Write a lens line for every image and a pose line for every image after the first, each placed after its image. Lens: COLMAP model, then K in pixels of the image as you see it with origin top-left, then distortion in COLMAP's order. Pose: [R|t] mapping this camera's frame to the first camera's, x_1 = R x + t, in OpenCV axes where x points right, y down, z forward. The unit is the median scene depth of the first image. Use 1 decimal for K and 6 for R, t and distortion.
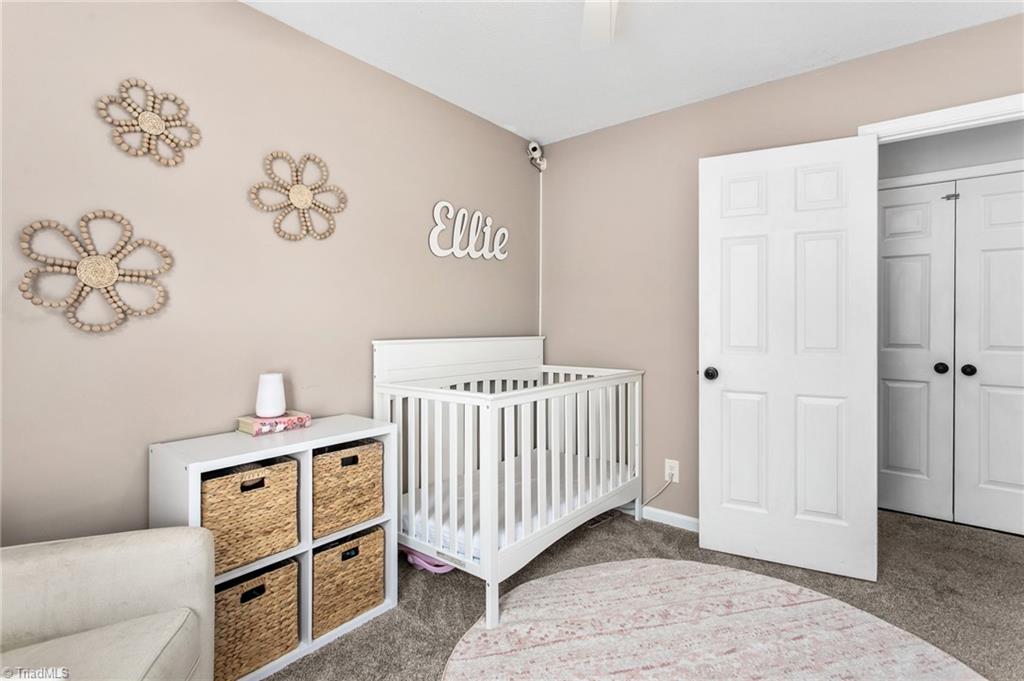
lens RADIAL K [[495.9, 0, 512.0], [0, 495.9, 323.2], [0, 0, 1]] dist [0.000845, -0.000214]
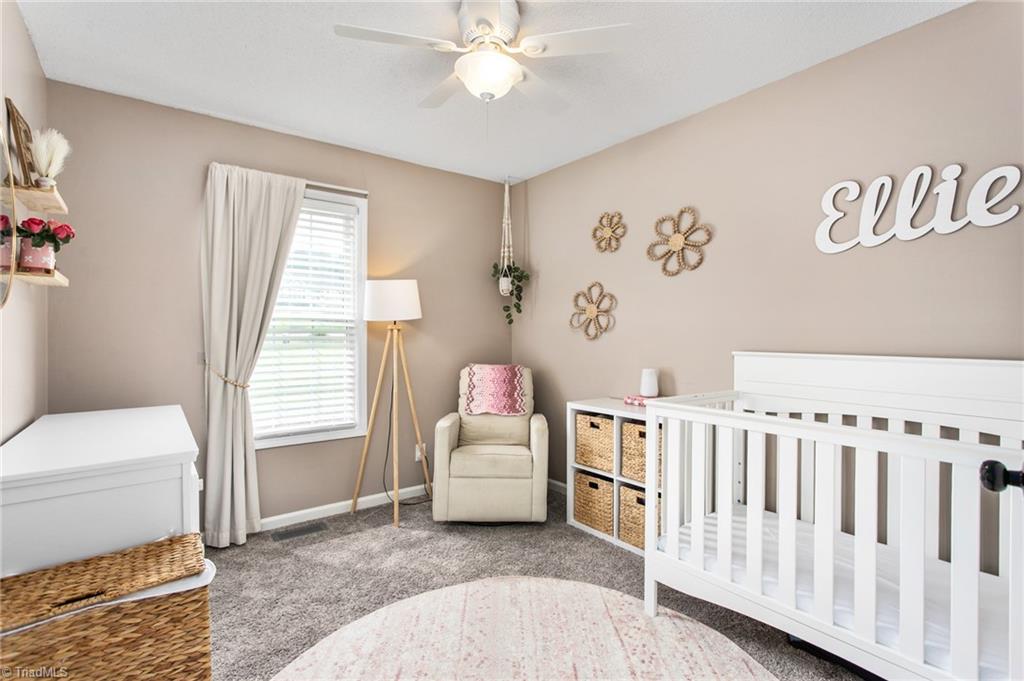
lens RADIAL K [[485.6, 0, 513.0], [0, 485.6, 337.8], [0, 0, 1]] dist [0.000210, -0.000102]
pose [[-0.238170, 0.003943, -0.971216, 1.034295], [-0.000998, 0.999990, 0.004305, 0.001717], [0.971223, 0.001995, -0.238163, 0.934878]]
